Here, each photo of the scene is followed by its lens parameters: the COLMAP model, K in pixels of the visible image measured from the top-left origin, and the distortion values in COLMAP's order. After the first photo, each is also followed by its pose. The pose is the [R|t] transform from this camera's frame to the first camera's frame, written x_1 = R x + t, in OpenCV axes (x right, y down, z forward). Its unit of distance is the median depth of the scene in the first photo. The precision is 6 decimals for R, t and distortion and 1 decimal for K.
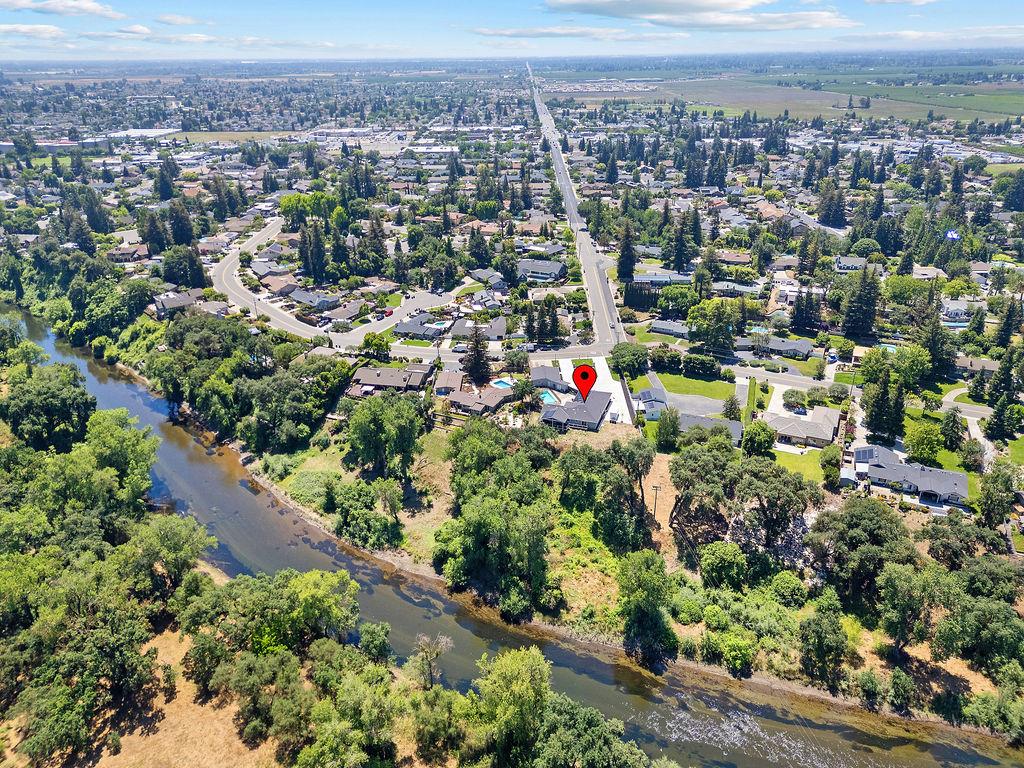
lens RADIAL K [[721.3, 0, 527.8], [0, 721.3, 384.4], [0, 0, 1]] dist [0.065758, -0.003136]
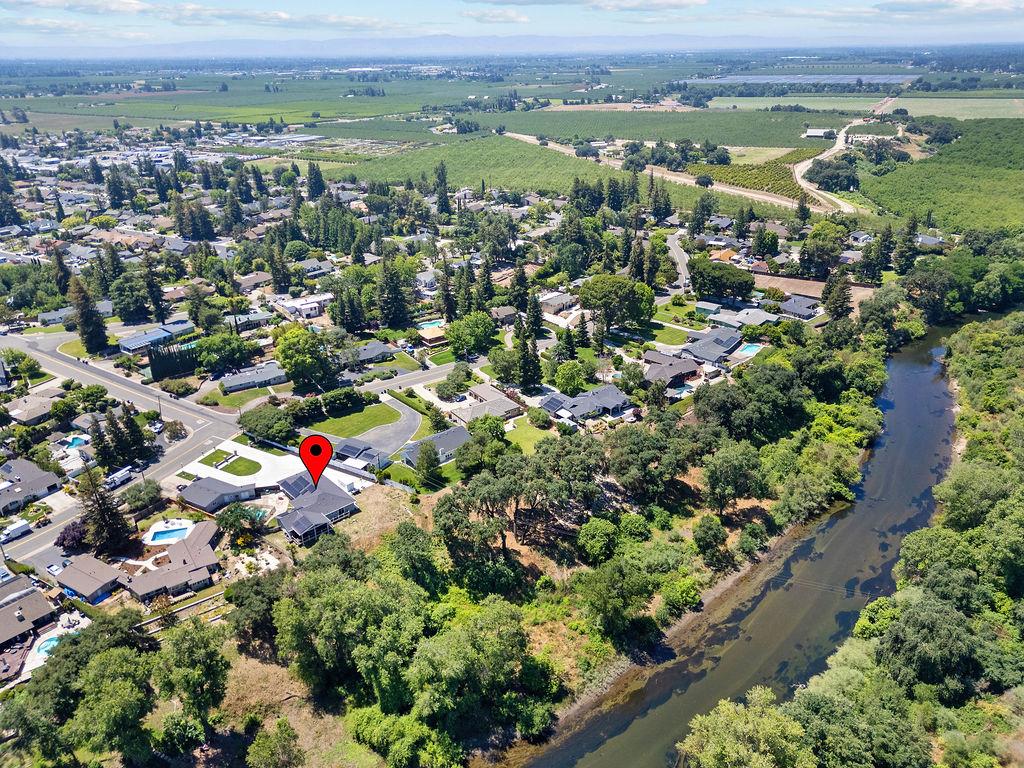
lens RADIAL K [[721.3, 0, 527.8], [0, 721.3, 384.4], [0, 0, 1]] dist [0.065758, -0.003136]
pose [[0.501437, -0.369920, 0.782126, -0.501838], [0.379945, 0.906308, 0.185063, -0.180719], [-0.777305, 0.204368, 0.595005, 0.425706]]
